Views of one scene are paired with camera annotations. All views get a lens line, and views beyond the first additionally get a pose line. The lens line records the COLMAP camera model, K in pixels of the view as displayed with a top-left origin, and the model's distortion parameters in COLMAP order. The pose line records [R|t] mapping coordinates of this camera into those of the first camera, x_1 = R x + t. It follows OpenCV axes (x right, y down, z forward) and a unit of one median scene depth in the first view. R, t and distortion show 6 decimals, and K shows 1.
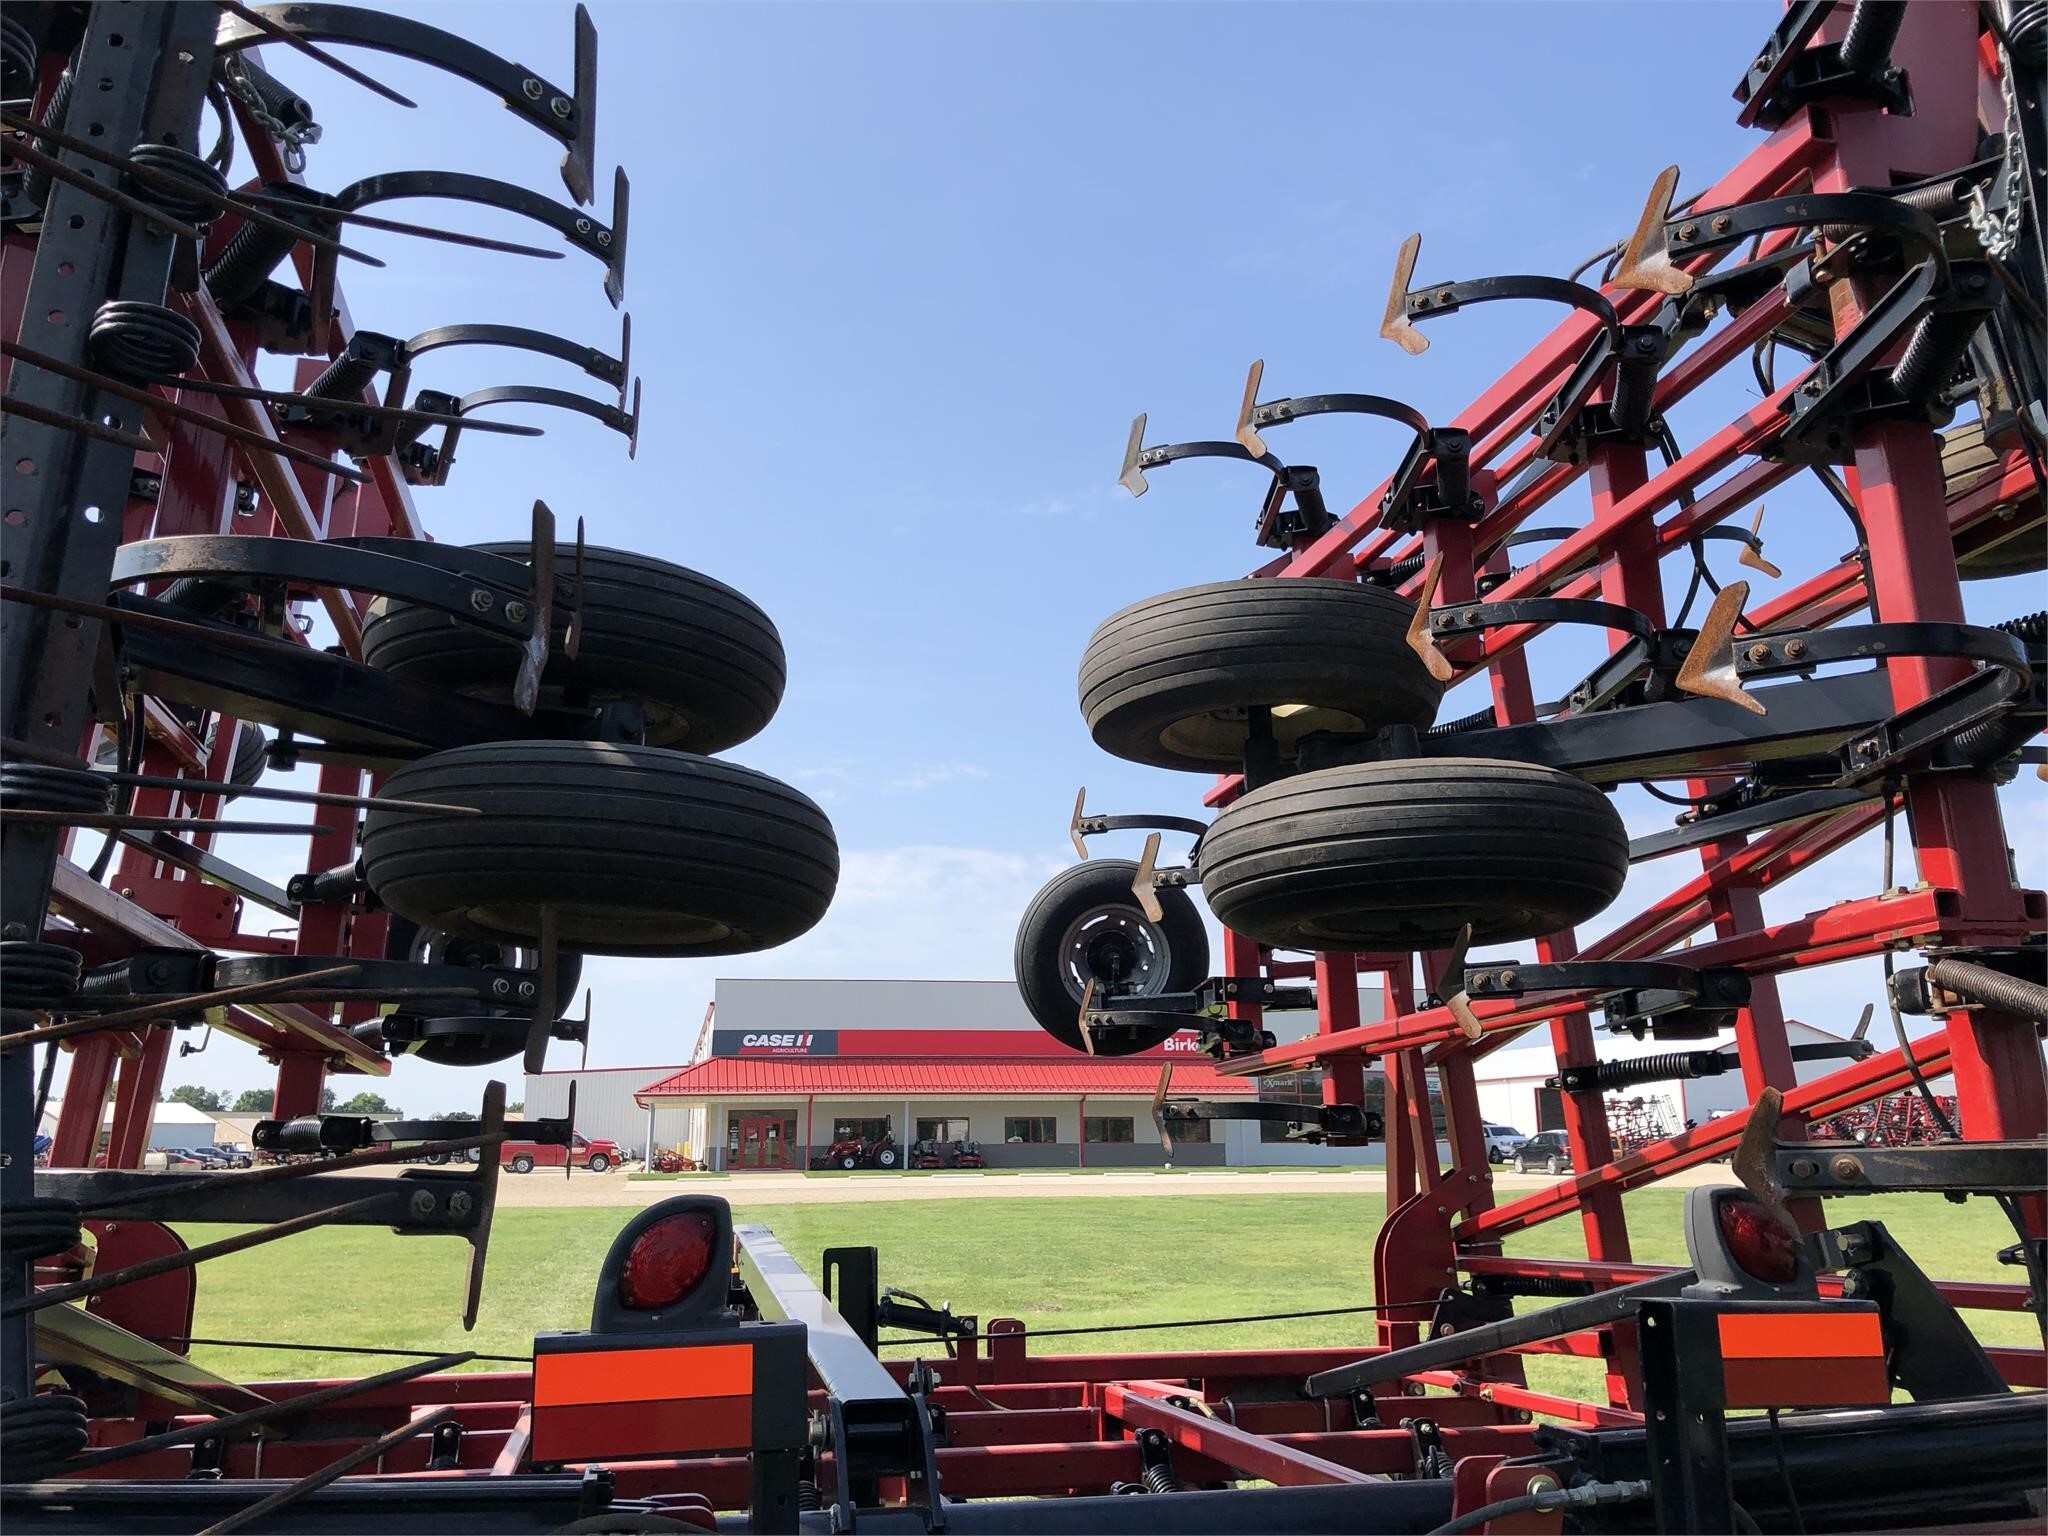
lens RADIAL K [[1688.1, 0, 1059.8], [0, 1688.1, 742.7], [0, 0, 1]] dist [0.033258, -0.011577]
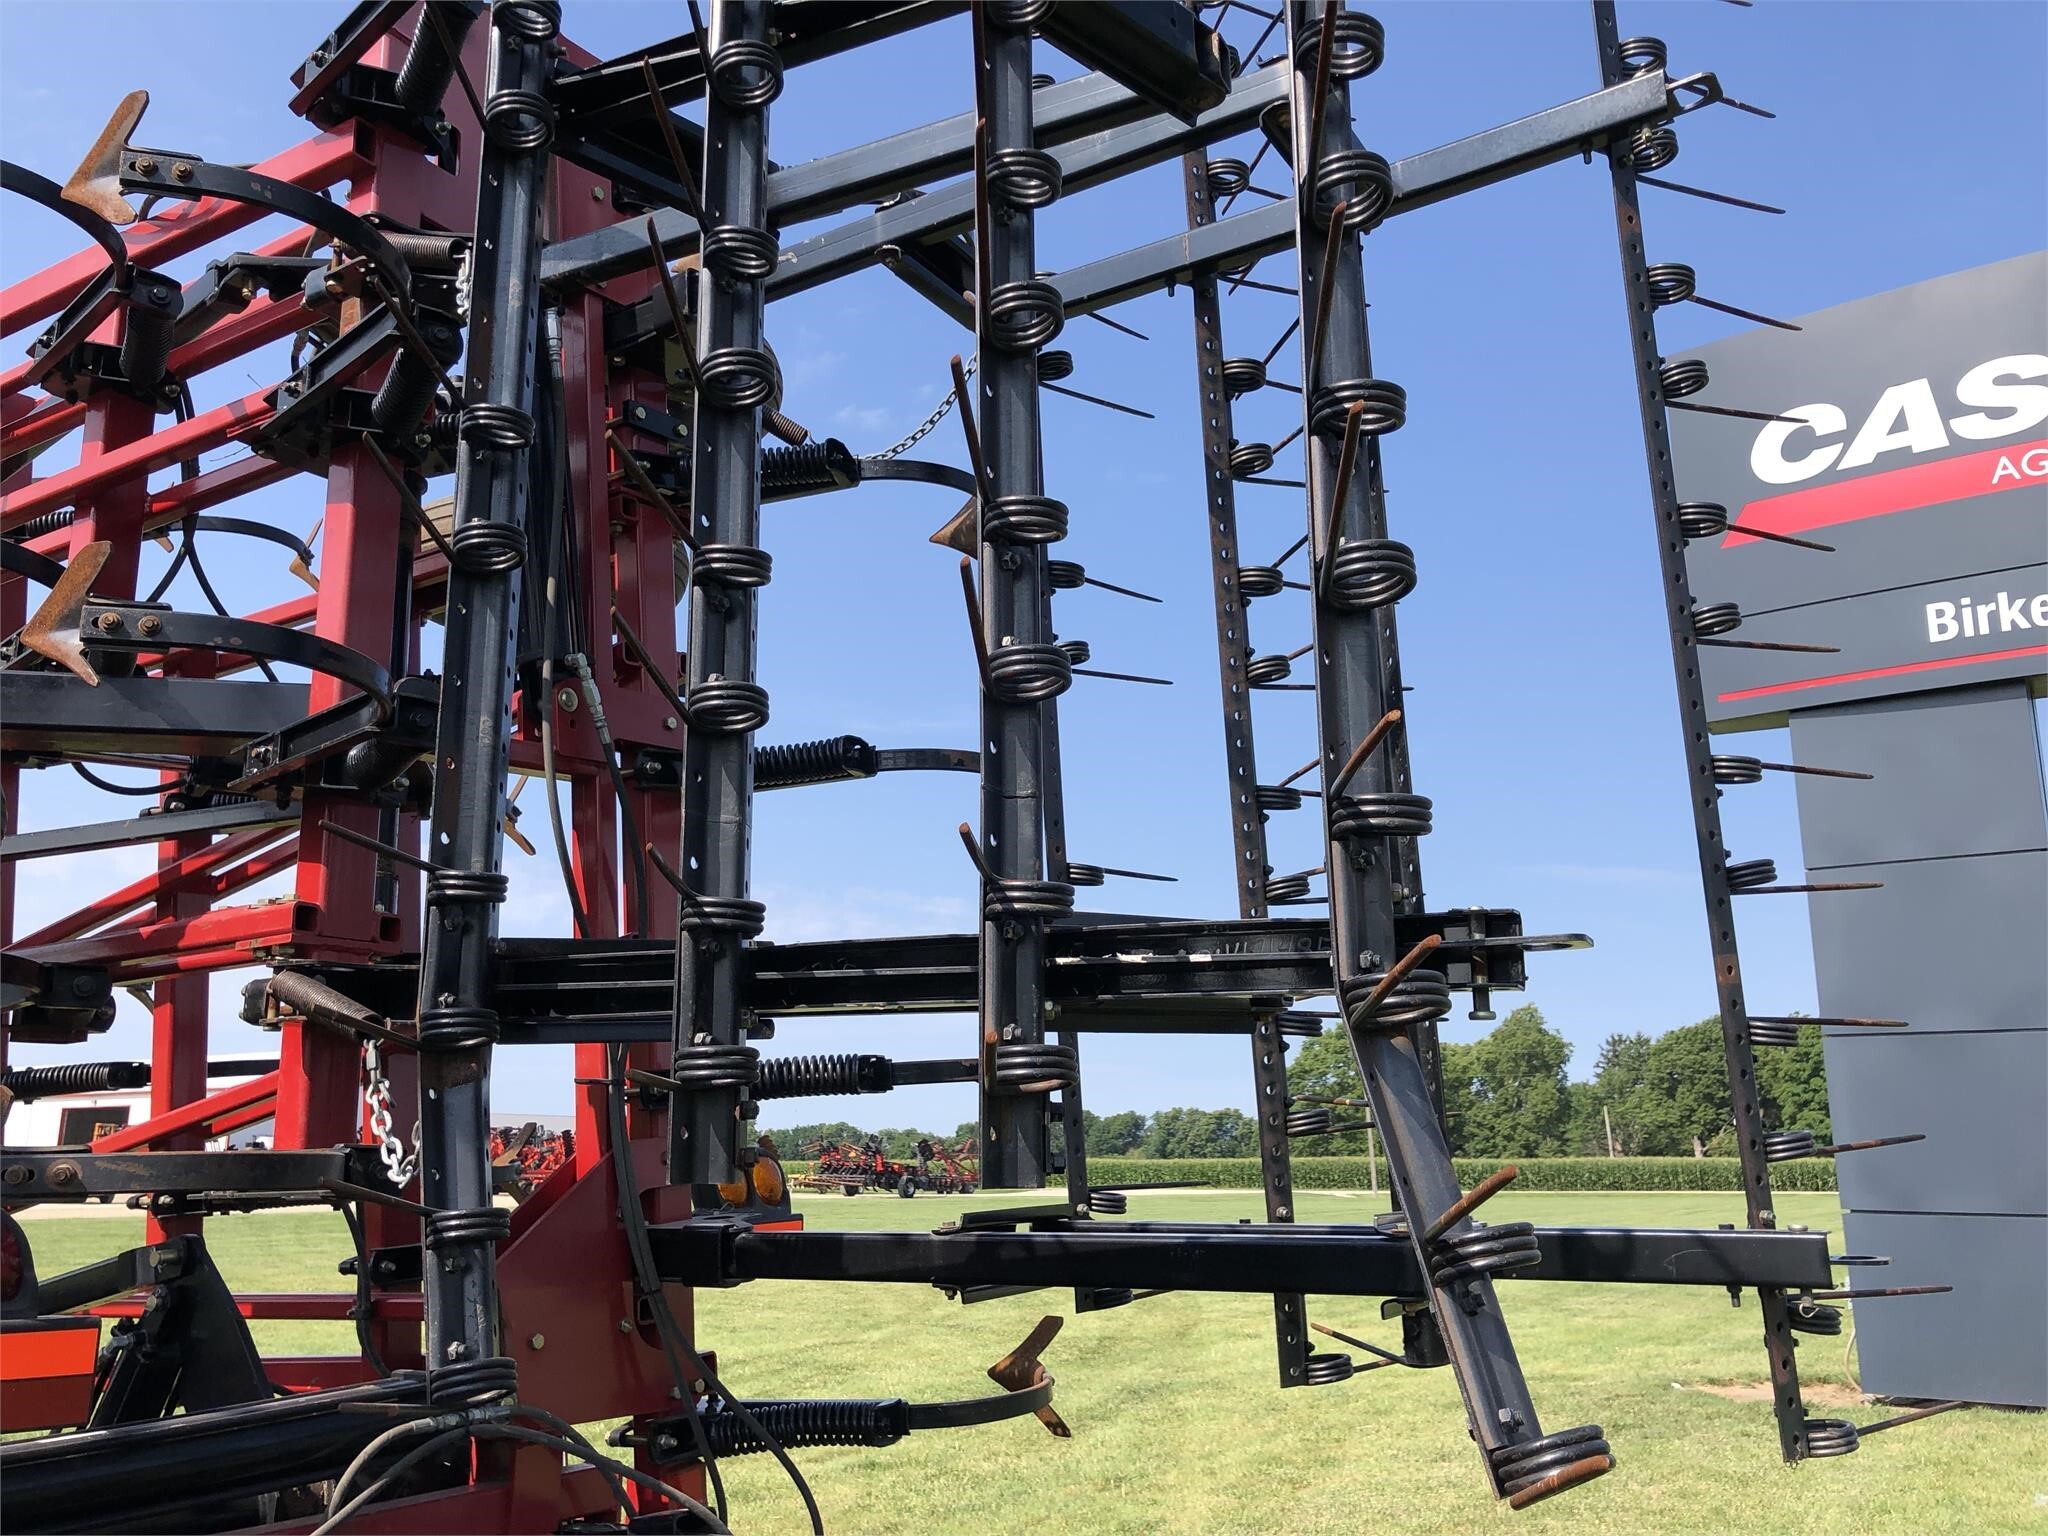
lens RADIAL K [[1673.2, 0, 1021.9], [0, 1673.2, 754.8], [0, 0, 1]] dist [0.030902, -0.012045]
pose [[0.712550, 0.179770, 0.678200, 0.110537], [-0.173109, 0.981780, -0.078363, 0.003573], [-0.679931, -0.061565, 0.730687, -0.014972]]
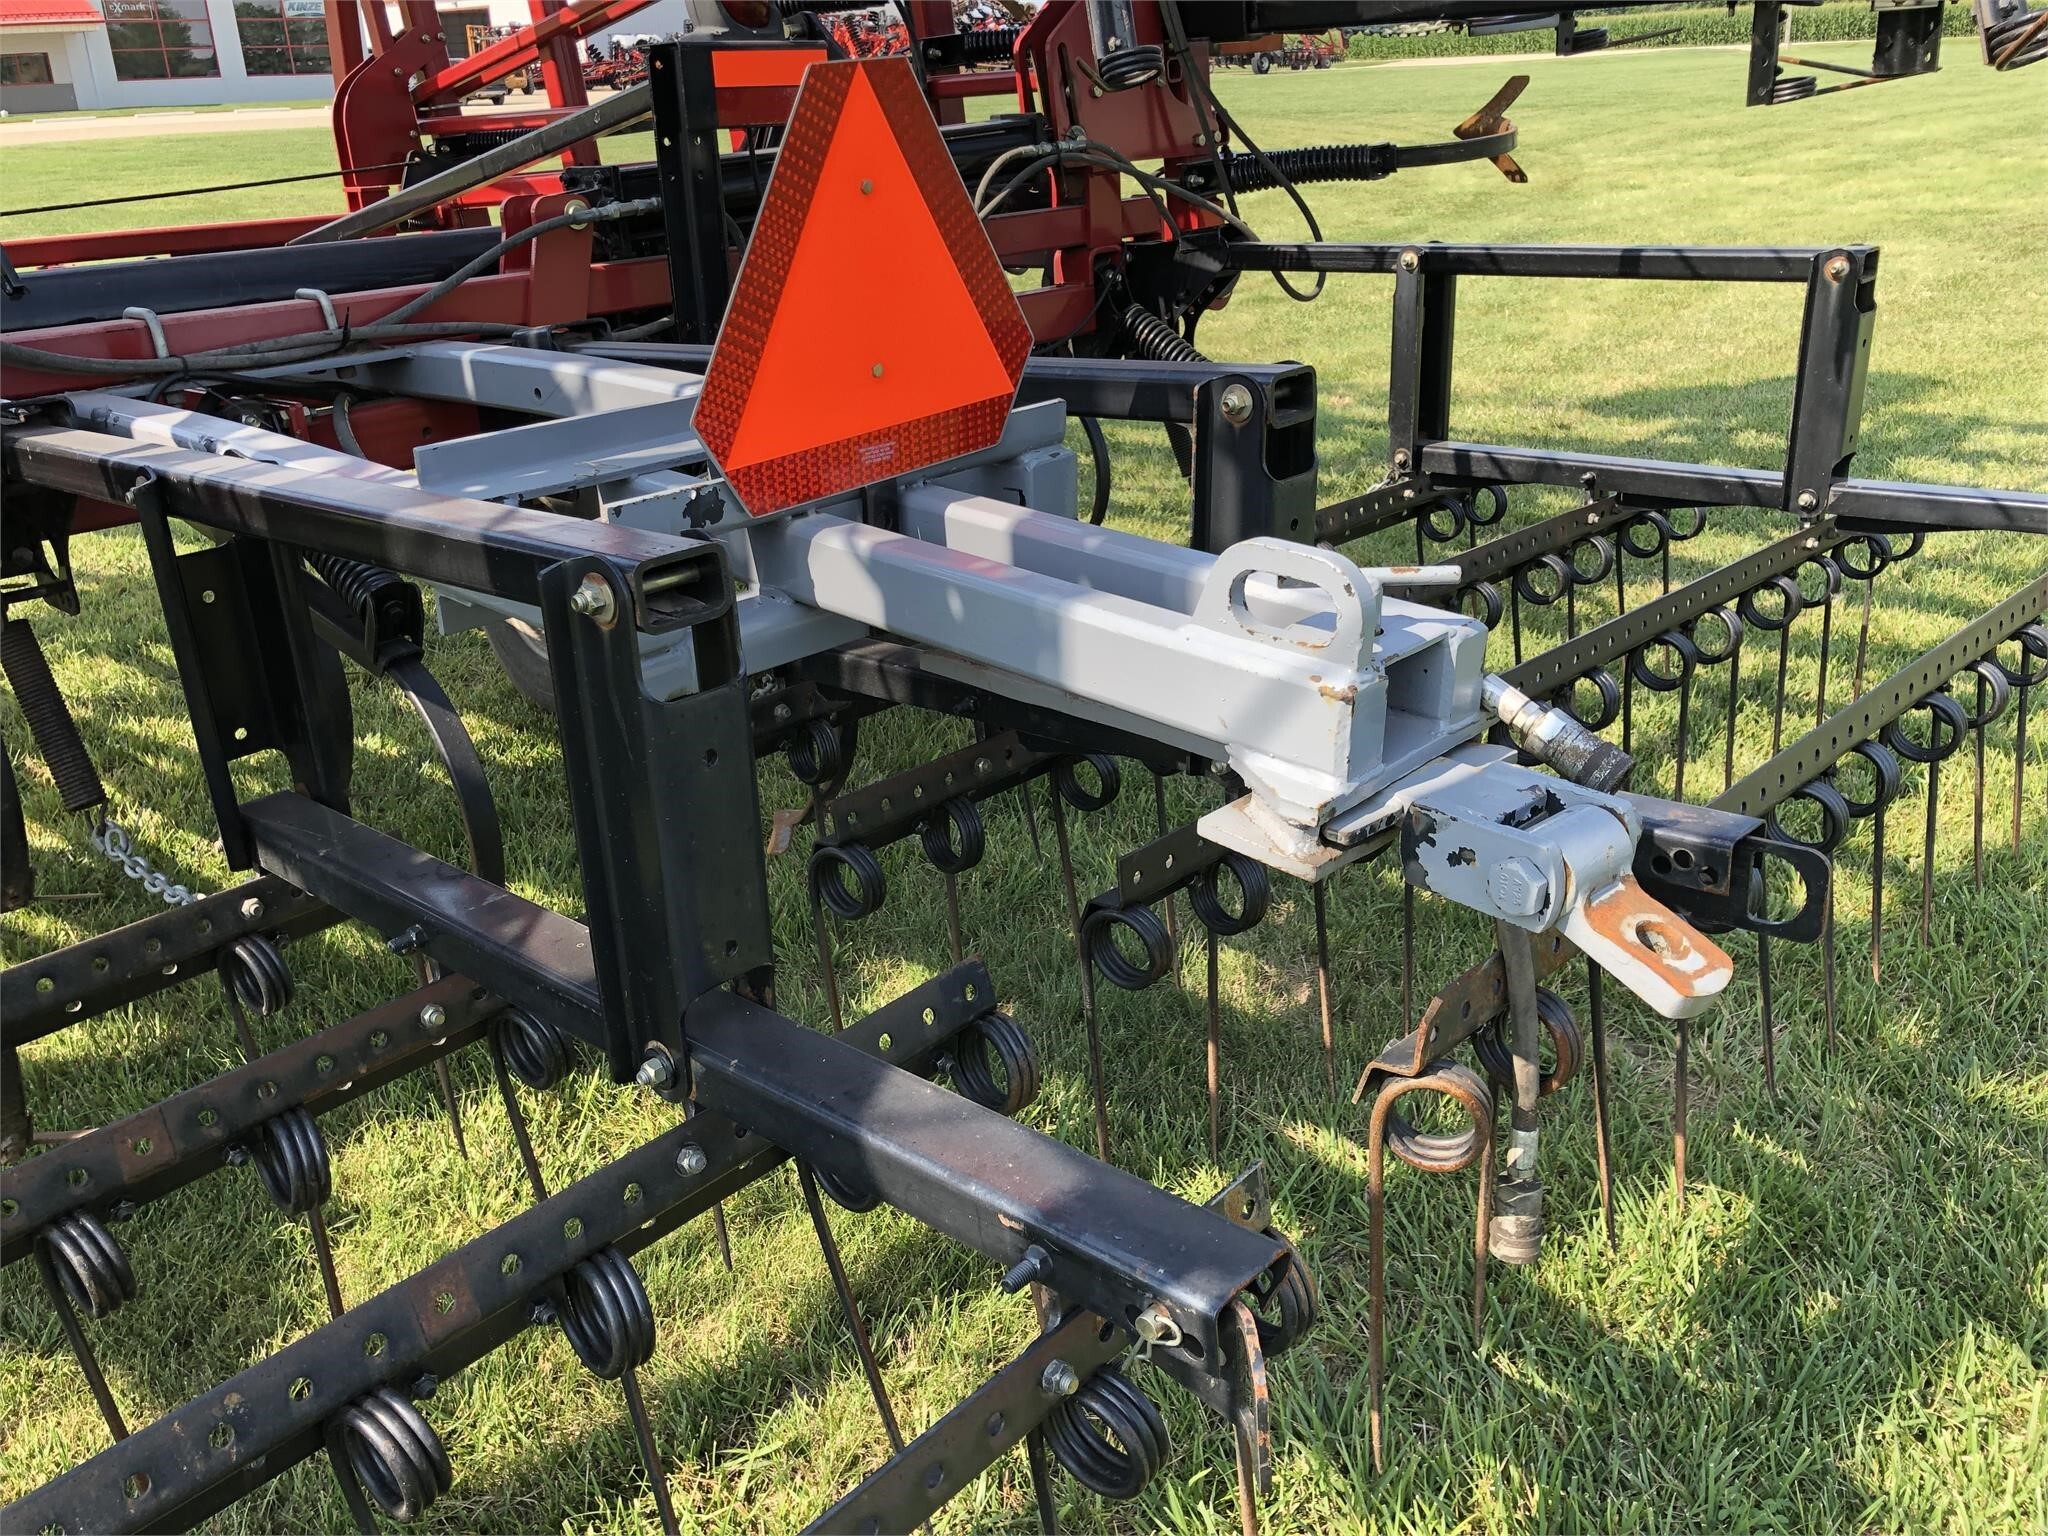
lens RADIAL K [[1674.0, 0, 1015.1], [0, 1674.0, 743.4], [0, 0, 1]] dist [0.010708, -0.004016]
pose [[0.838083, -0.227587, 0.495804, -0.099964], [-0.098877, 0.830407, 0.548314, 0.048625], [-0.536508, -0.508556, 0.673446, -0.126535]]
